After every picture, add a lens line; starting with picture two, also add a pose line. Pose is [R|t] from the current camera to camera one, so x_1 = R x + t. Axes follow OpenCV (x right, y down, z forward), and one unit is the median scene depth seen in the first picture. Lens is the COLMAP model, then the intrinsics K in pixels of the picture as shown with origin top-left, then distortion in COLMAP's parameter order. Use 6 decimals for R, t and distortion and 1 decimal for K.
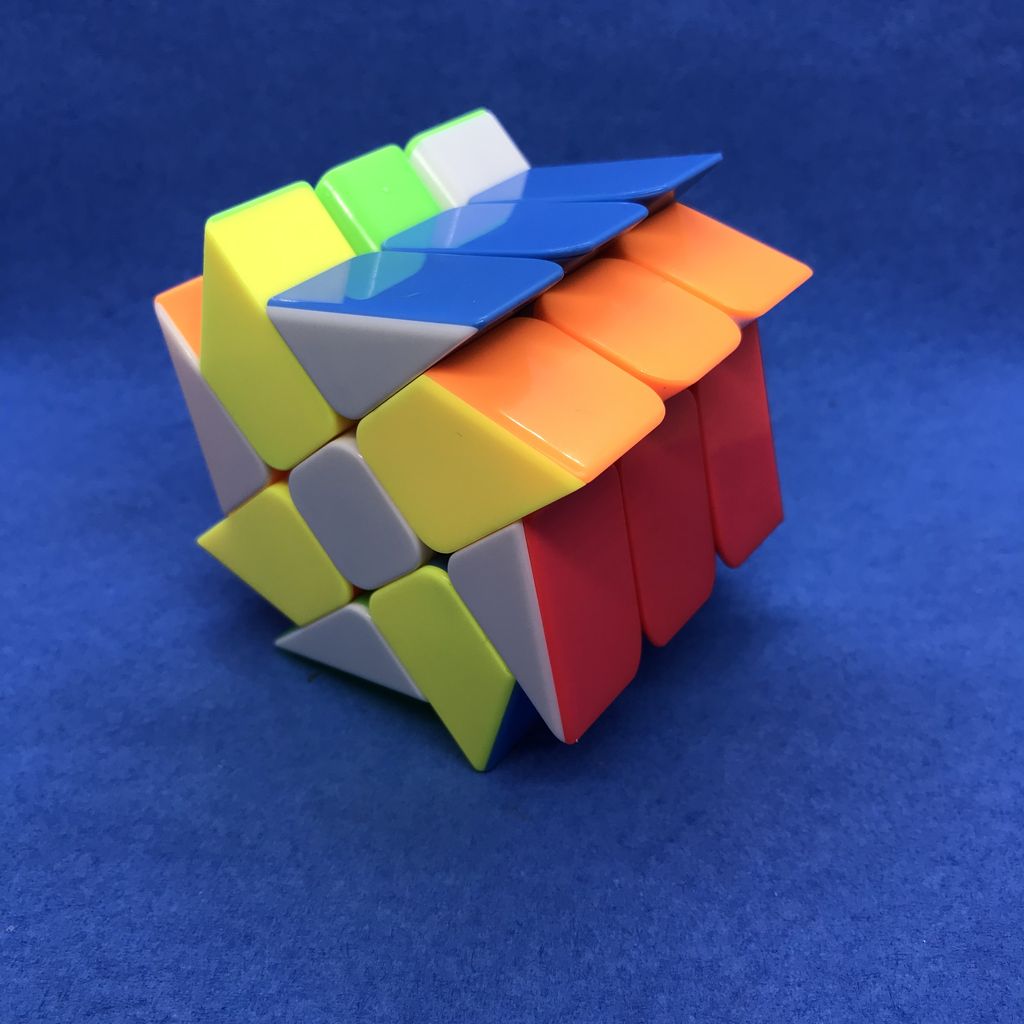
lens RADIAL K [[1222.3, 0, 504.4], [0, 1222.3, 508.3], [0, 0, 1]] dist [0.020802, 0.000000]
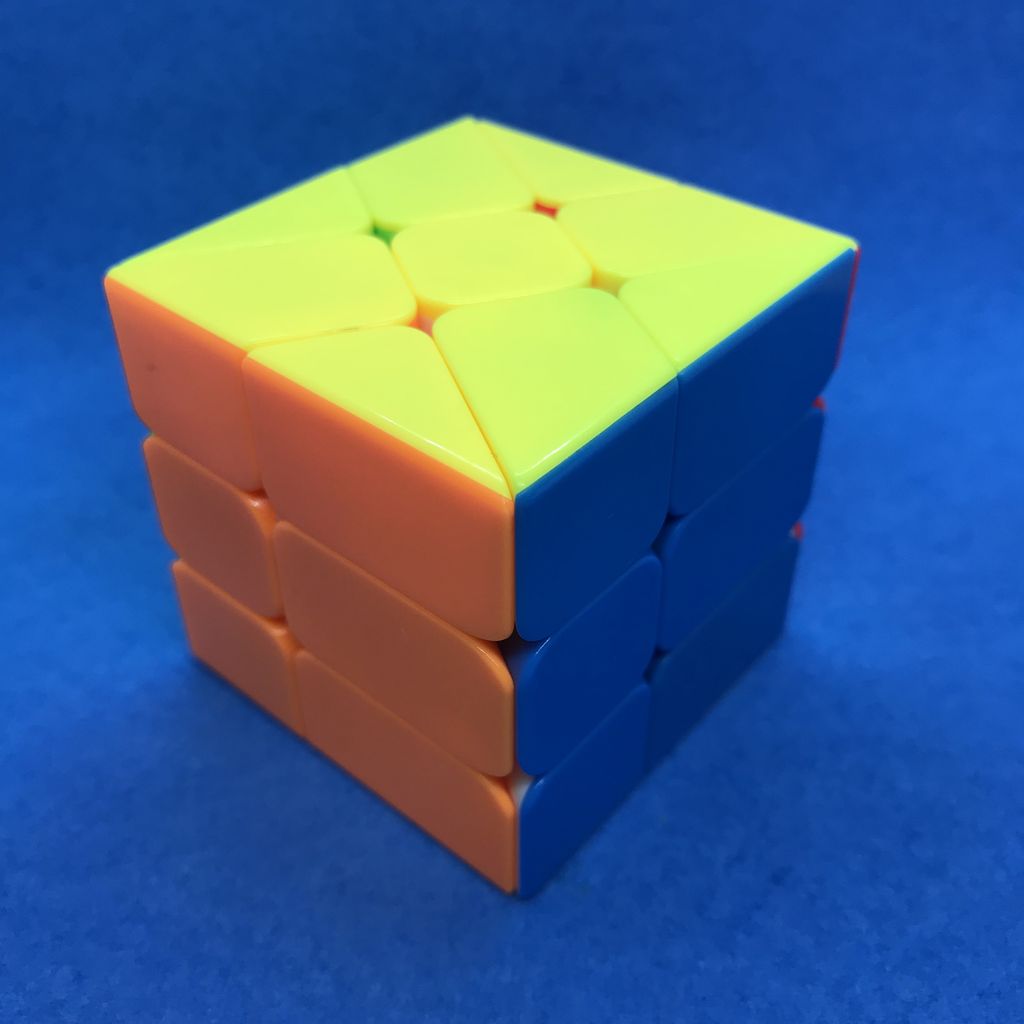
lens RADIAL K [[1222.3, 0, 509.5], [0, 1222.3, 515.8], [0, 0, 1]] dist [0.020802, 0.000000]
pose [[0.997539, -0.045801, 0.053091, -0.070845], [0.041727, 0.996276, 0.075458, -0.074316], [-0.056350, -0.073057, 0.995735, 0.176900]]
